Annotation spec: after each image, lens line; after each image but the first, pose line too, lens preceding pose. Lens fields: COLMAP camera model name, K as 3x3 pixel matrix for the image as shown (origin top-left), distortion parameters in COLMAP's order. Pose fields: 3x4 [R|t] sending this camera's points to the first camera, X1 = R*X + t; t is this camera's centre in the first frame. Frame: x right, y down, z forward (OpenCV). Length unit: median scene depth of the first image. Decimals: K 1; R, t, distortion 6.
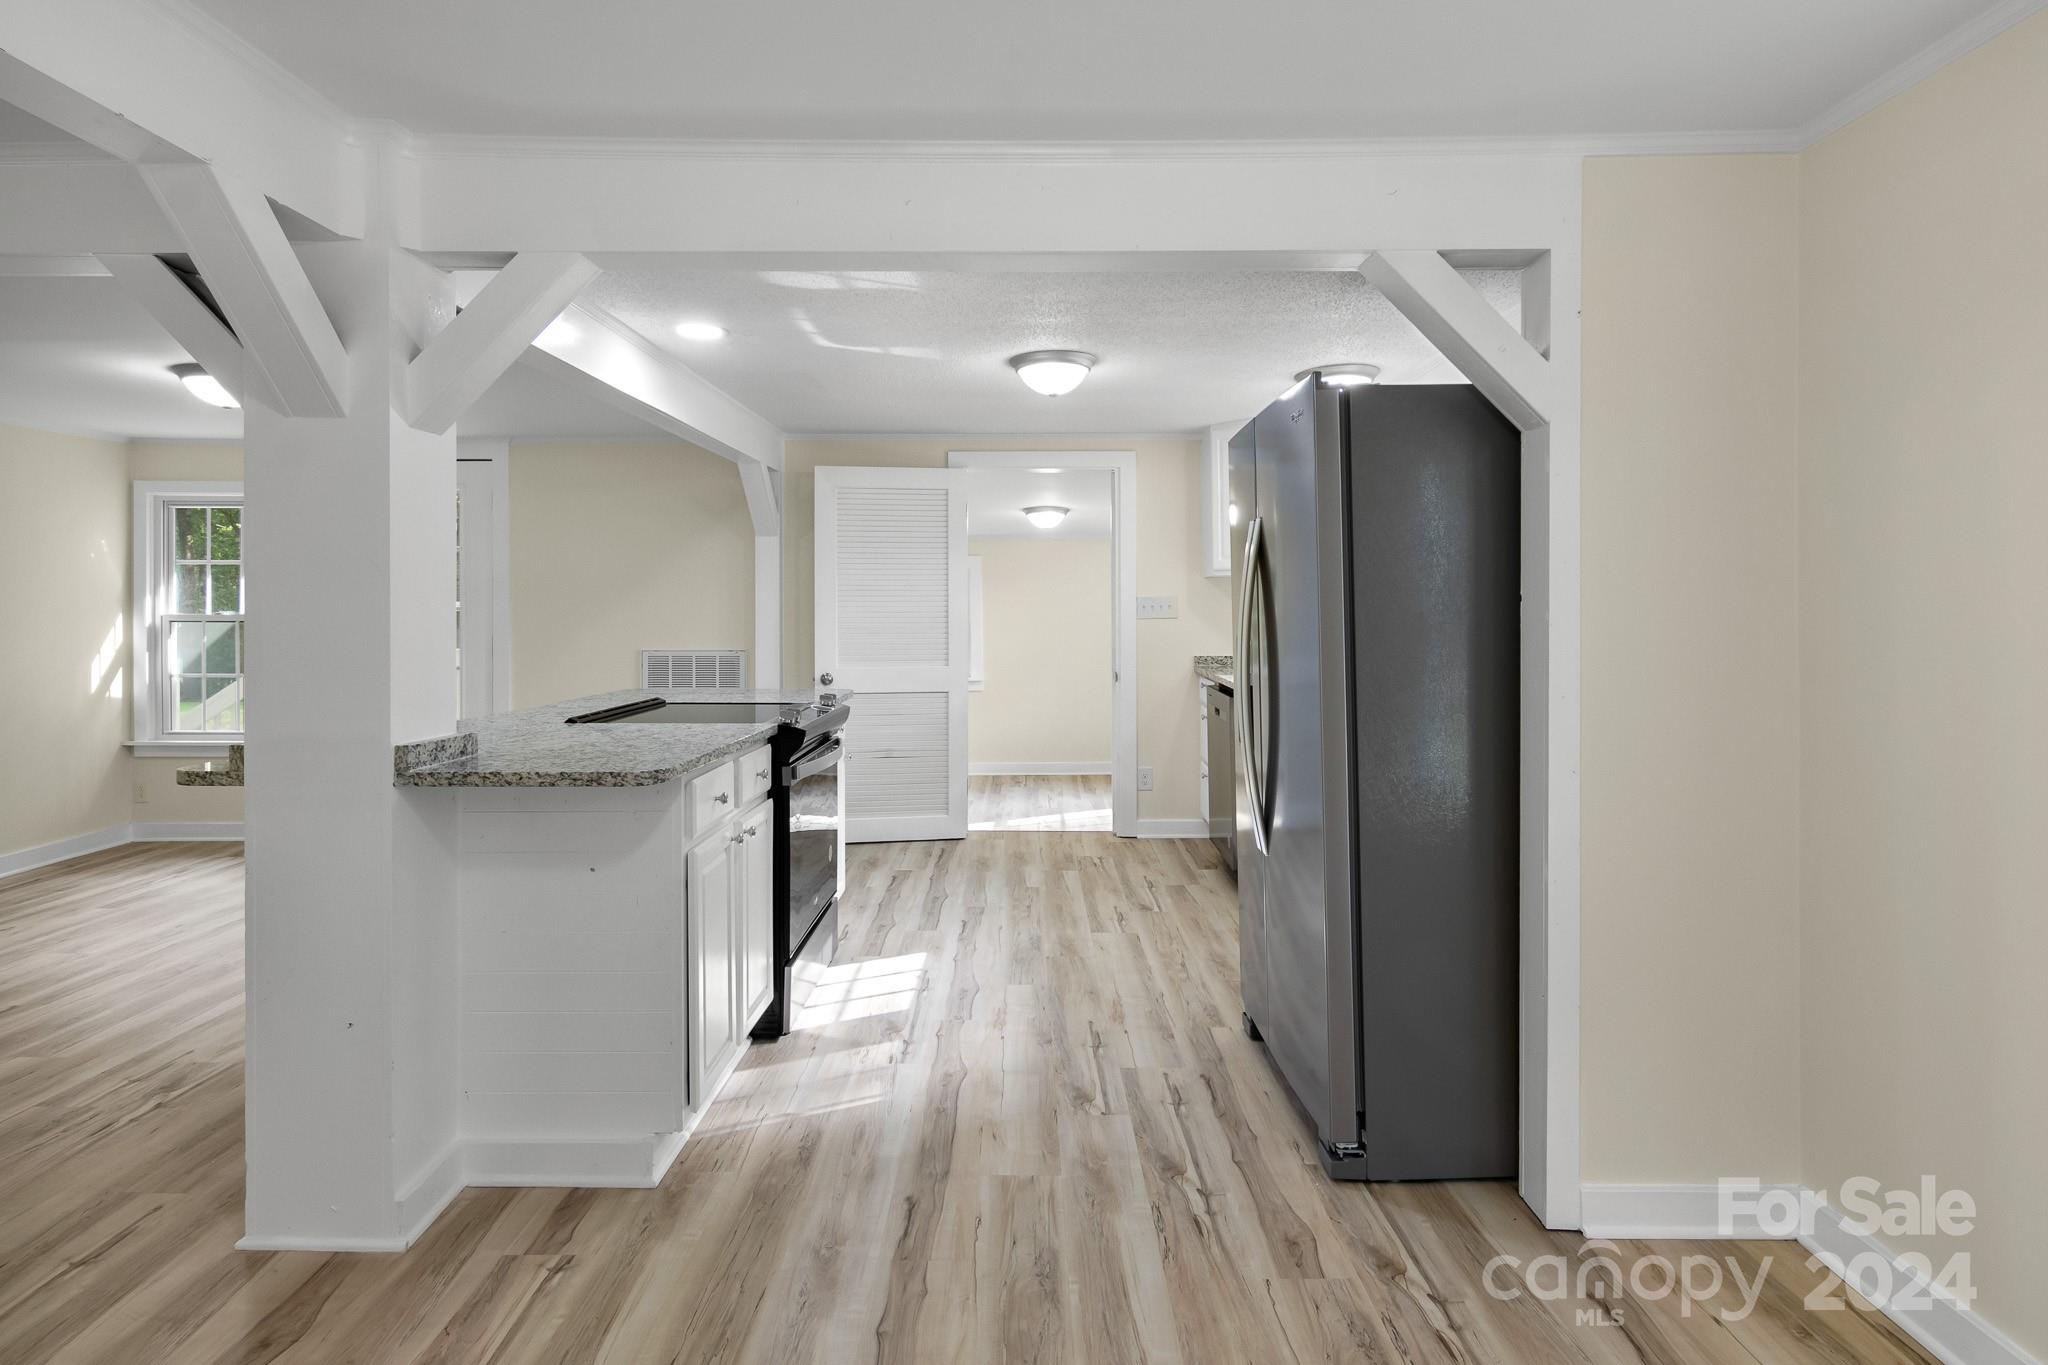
lens RADIAL K [[1069.0, 0, 1022.1], [0, 1069.0, 597.7], [0, 0, 1]] dist [-0.002959, 0.002288]
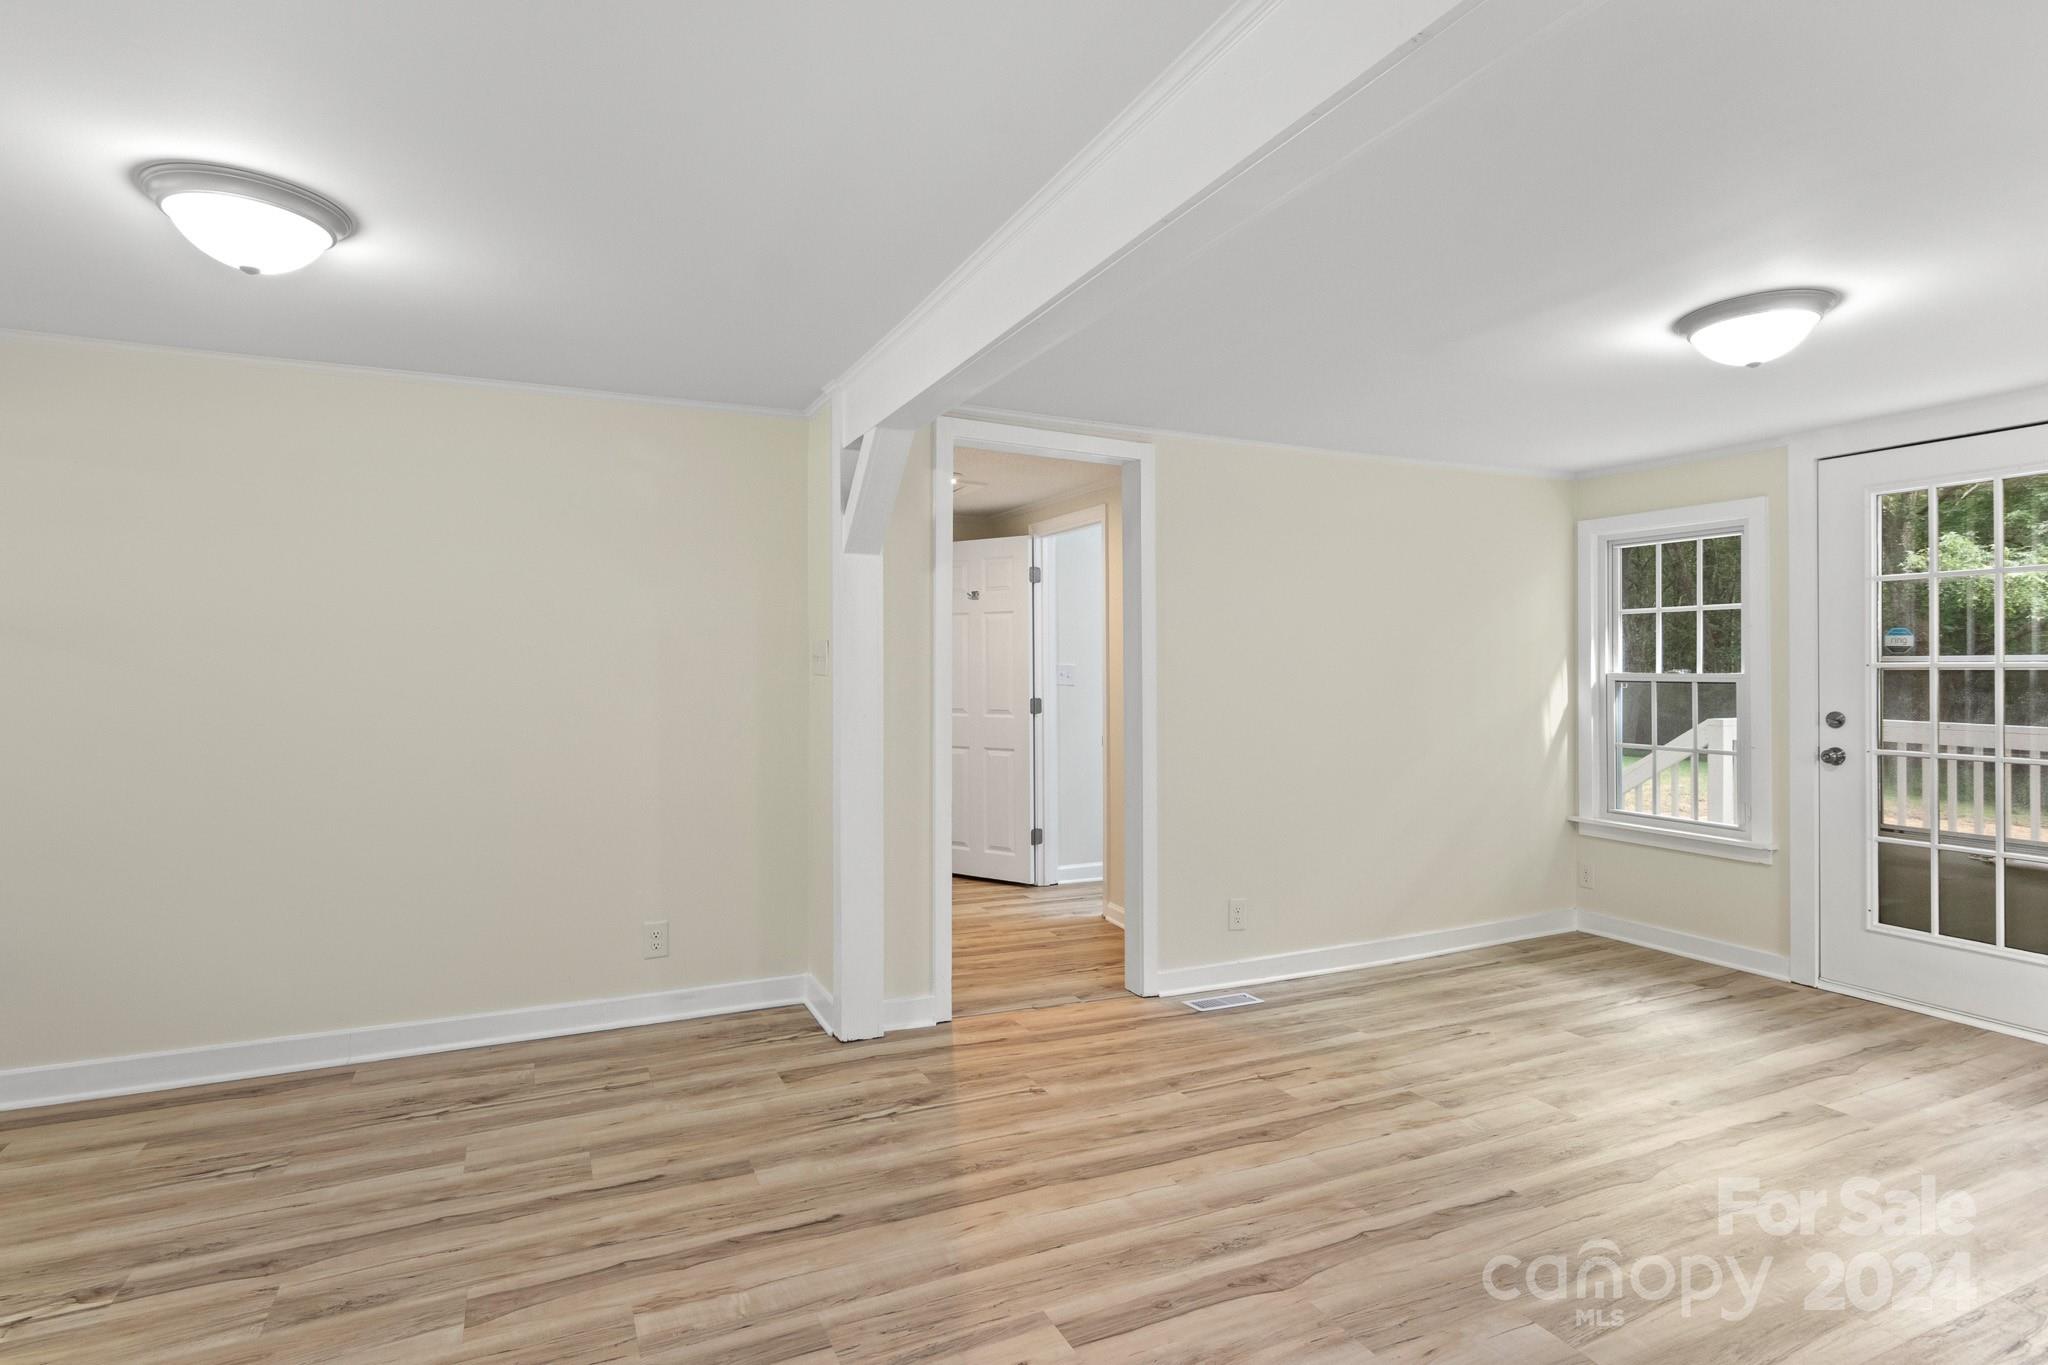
lens RADIAL K [[1051.1, 0, 1013.0], [0, 1051.1, 672.4], [0, 0, 1]] dist [-0.002598, -0.000040]
pose [[0.419089, 0.007063, -0.907918, -0.521062], [0.010246, 0.999869, 0.012507, -0.001639], [0.907888, -0.014544, 0.418961, 0.463056]]
